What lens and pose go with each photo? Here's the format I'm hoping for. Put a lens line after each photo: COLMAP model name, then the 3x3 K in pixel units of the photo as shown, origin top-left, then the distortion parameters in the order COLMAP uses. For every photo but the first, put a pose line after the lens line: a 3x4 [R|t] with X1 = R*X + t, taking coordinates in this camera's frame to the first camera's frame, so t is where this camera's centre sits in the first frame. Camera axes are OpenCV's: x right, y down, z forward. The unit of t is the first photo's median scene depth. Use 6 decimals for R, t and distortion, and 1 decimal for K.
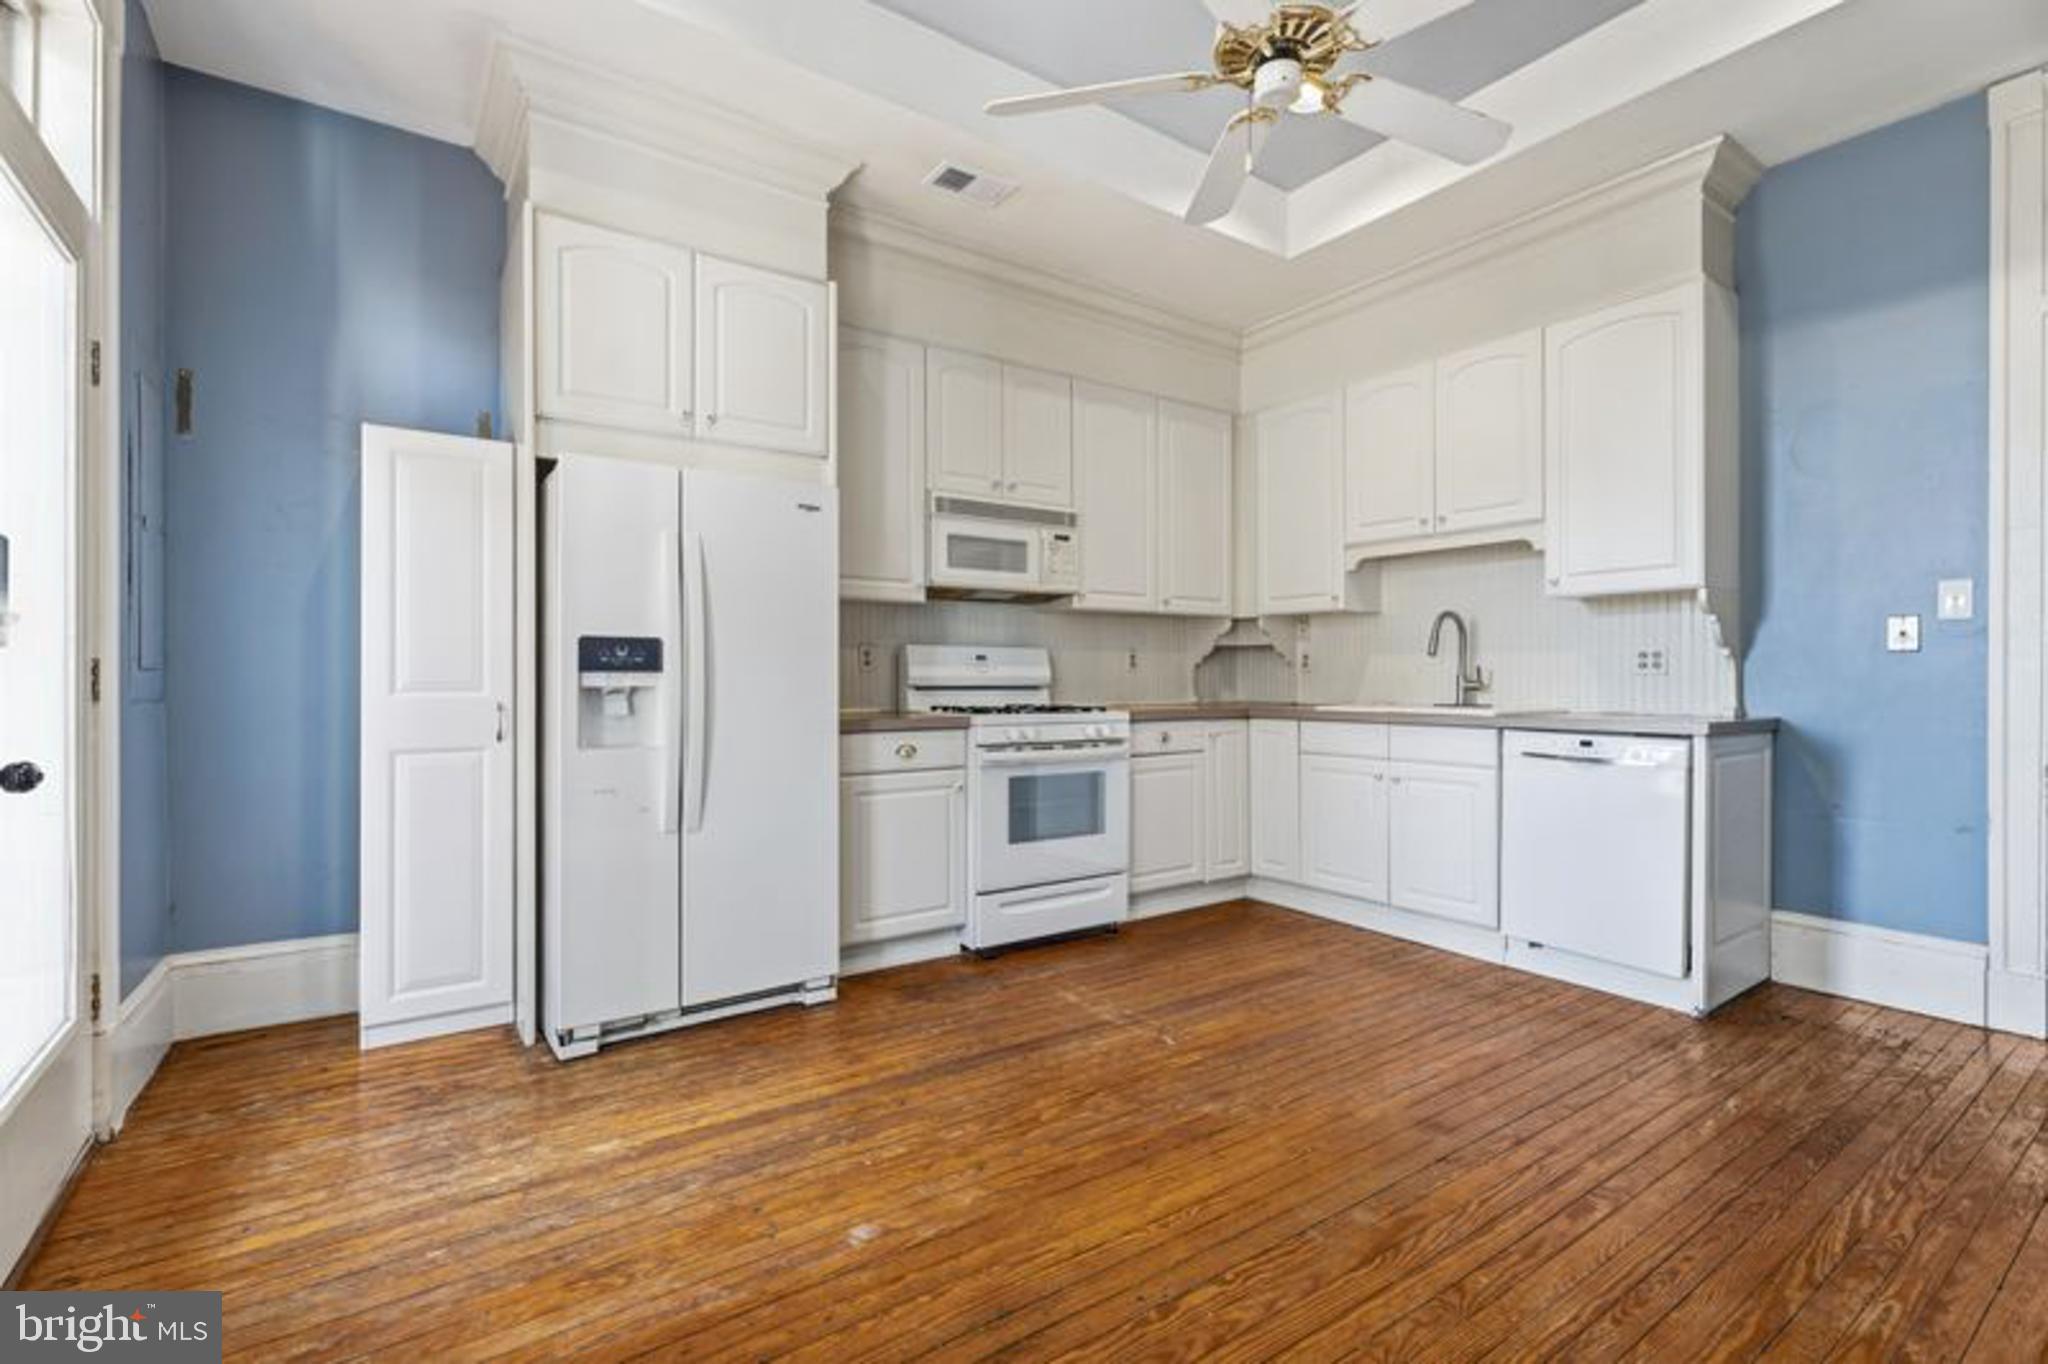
lens RADIAL K [[928.8, 0, 1028.5], [0, 928.8, 676.3], [0, 0, 1]] dist [0.001151, -0.002326]
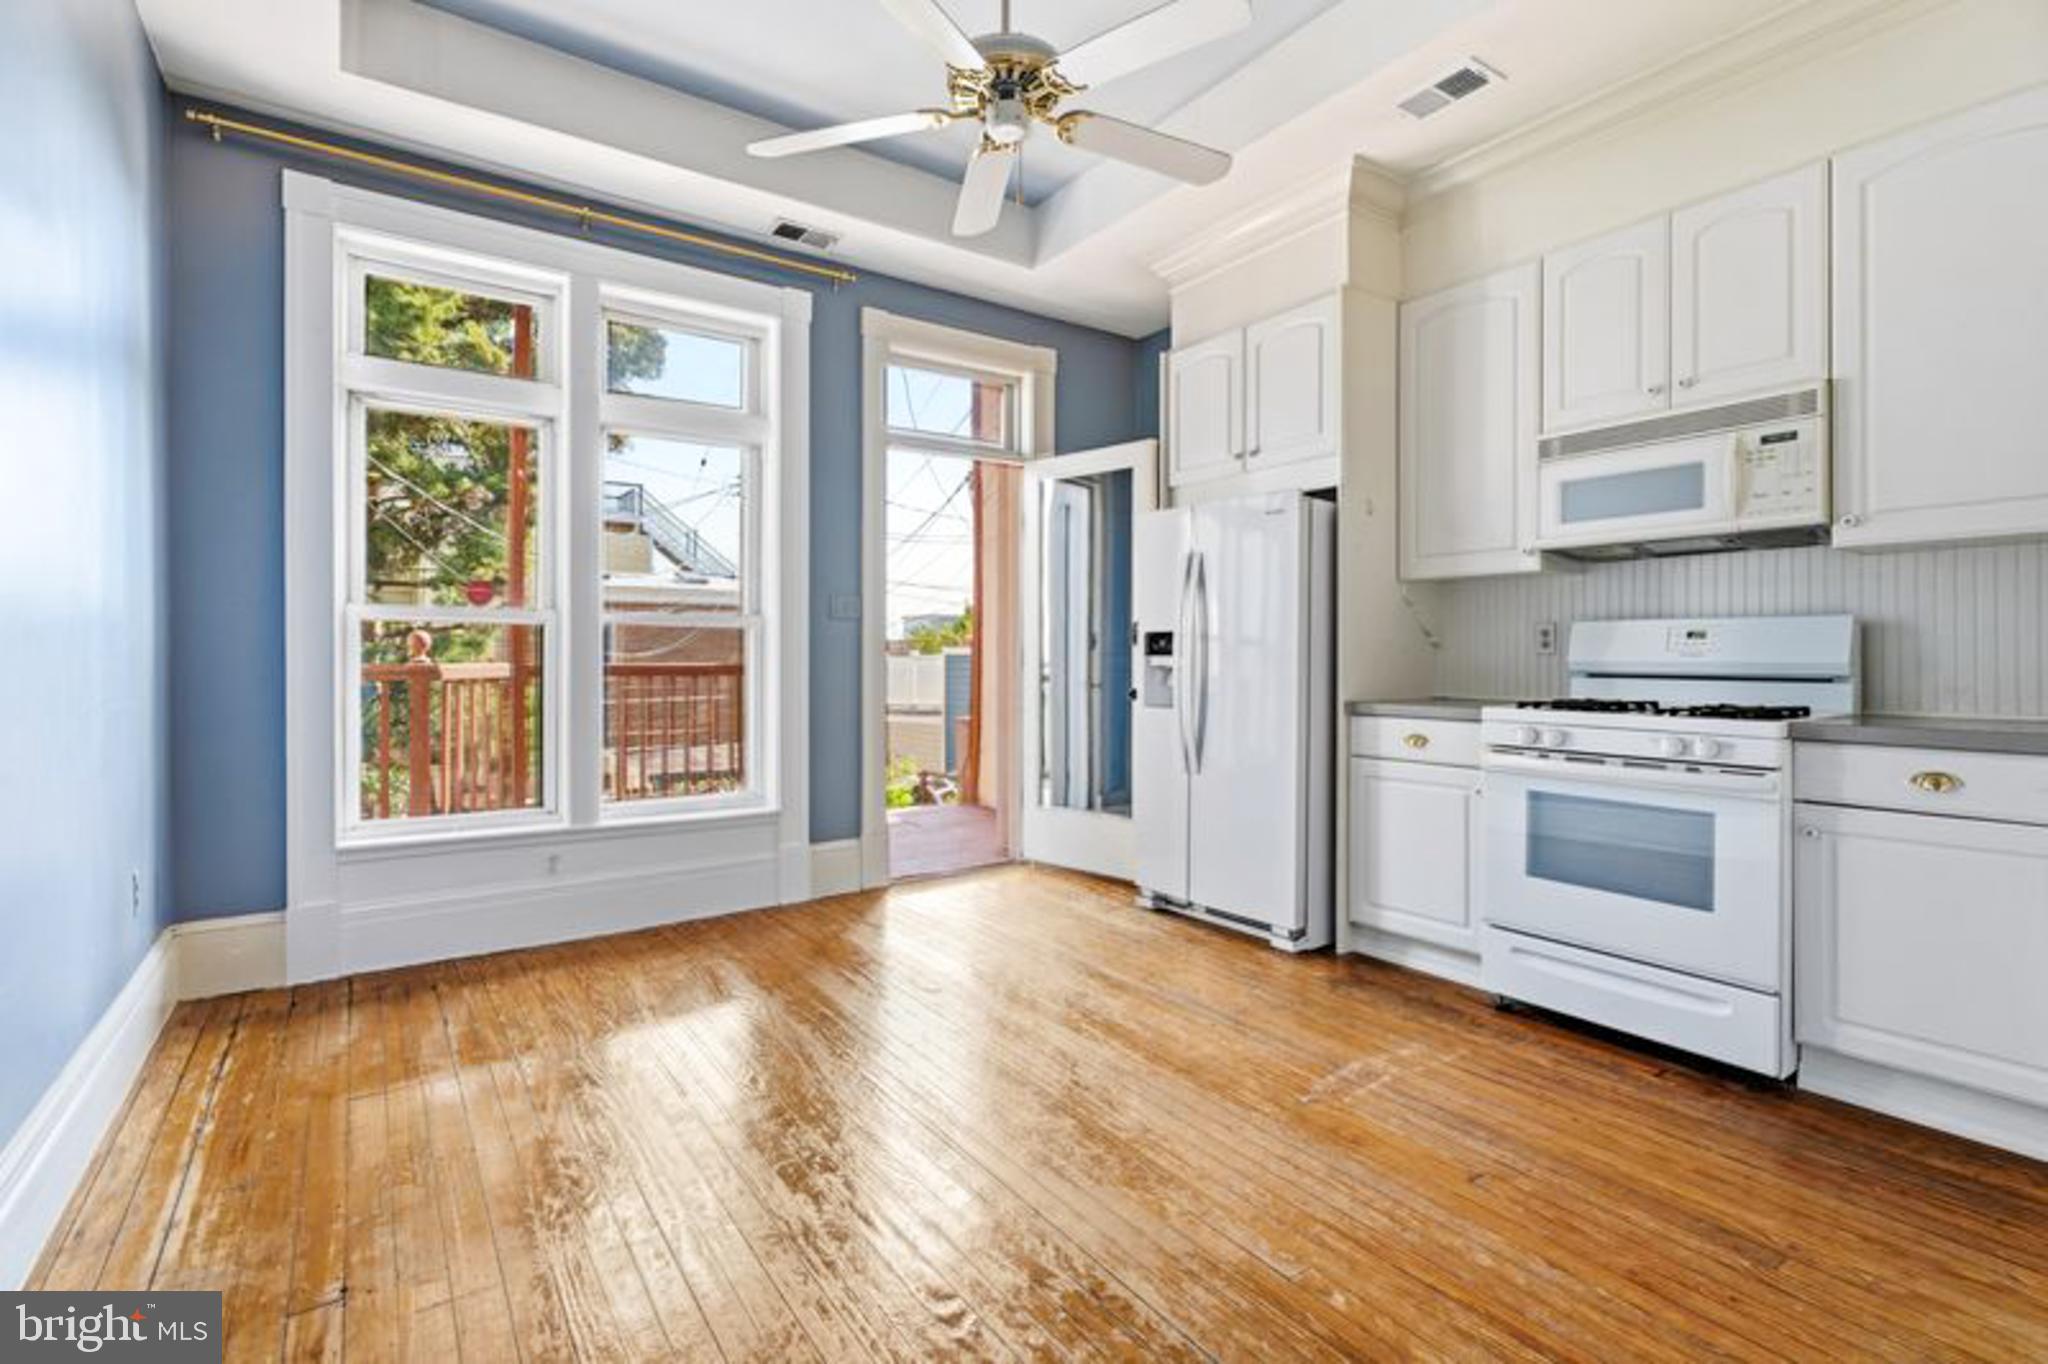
lens RADIAL K [[928.8, 0, 1010.0], [0, 928.8, 661.9], [0, 0, 1]] dist [0.001151, -0.002326]
pose [[-0.006597, 0.003966, -0.999970, 0.716367], [-0.005460, 0.999977, 0.004002, 0.000288], [0.999963, 0.005487, -0.006576, 0.537160]]
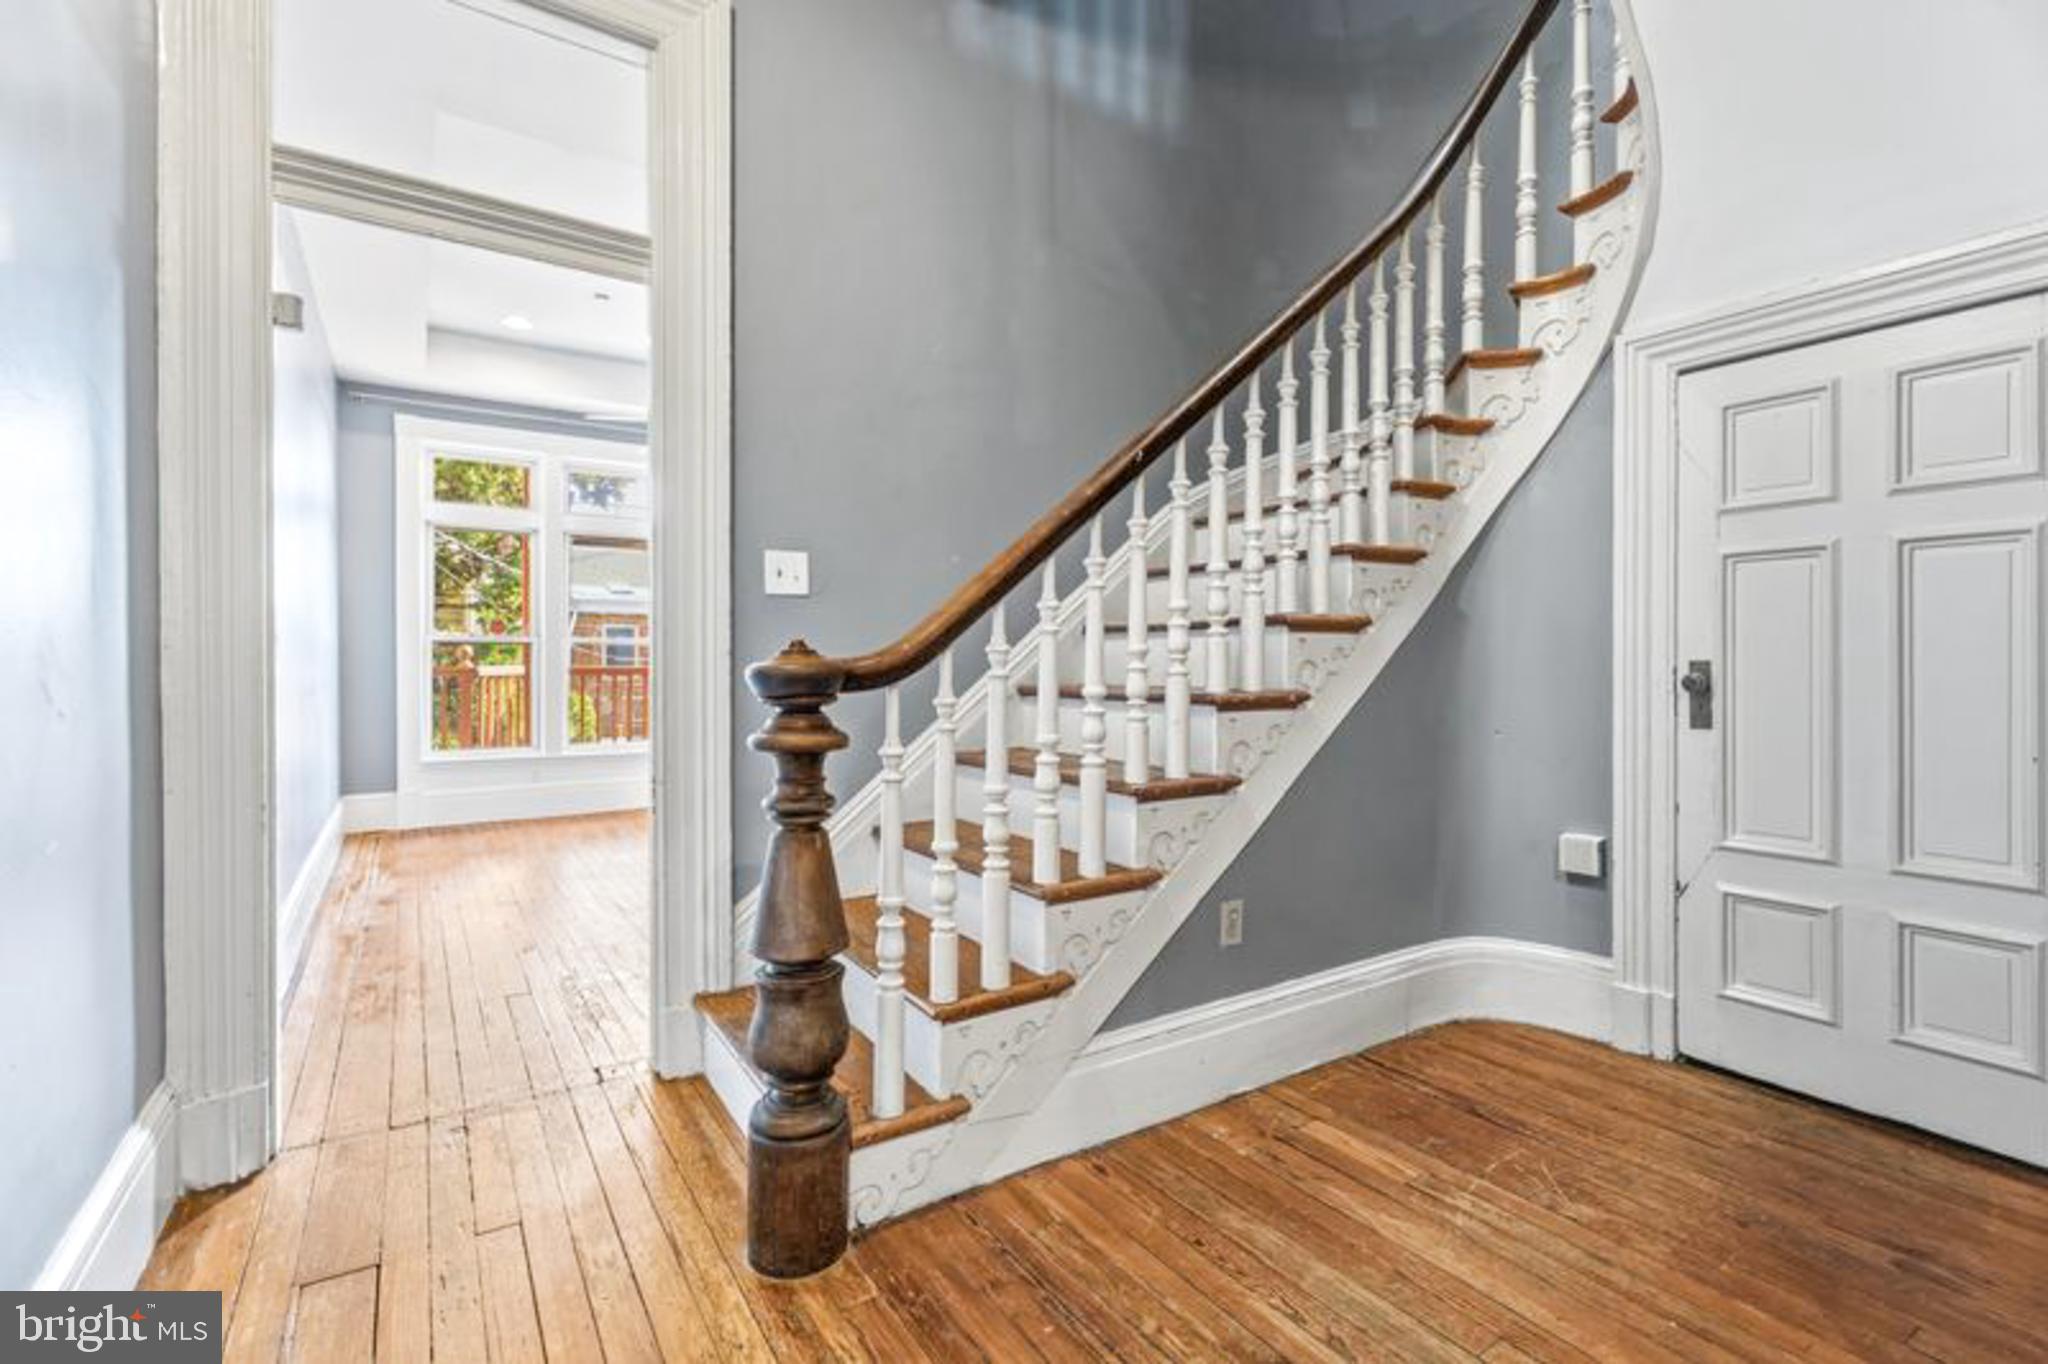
lens RADIAL K [[928.8, 0, 1030.3], [0, 928.8, 679.7], [0, 0, 1]] dist [0.001151, -0.002326]
pose [[-0.028733, 0.019276, -0.999401, 1.429156], [-0.011959, 0.999736, 0.019627, -0.013561], [0.999516, 0.012516, -0.028495, 1.003546]]
